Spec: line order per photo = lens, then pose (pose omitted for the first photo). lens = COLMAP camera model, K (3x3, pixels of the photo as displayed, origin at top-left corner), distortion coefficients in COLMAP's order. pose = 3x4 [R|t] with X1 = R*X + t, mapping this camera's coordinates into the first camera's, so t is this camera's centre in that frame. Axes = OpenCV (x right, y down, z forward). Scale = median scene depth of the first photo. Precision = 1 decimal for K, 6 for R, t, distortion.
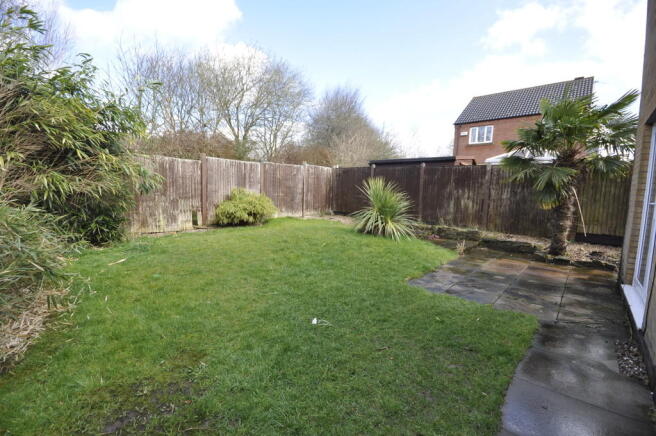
lens RADIAL K [[286.6, 0, 328.0], [0, 286.6, 218.0], [0, 0, 1]] dist [-0.000144, -0.000010]
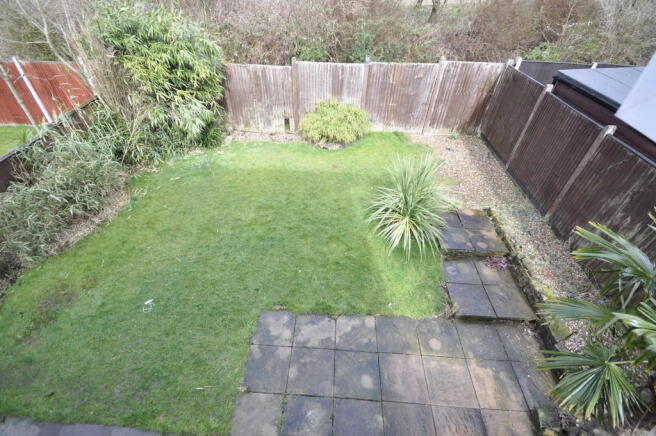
lens RADIAL K [[286.6, 0, 328.0], [0, 286.6, 218.0], [0, 0, 1]] dist [-0.000144, -0.000010]
pose [[0.634975, 0.499863, -0.589019, 0.399367], [-0.083781, 0.802512, 0.590724, -0.317794], [0.767976, -0.325746, 0.551454, 0.331631]]
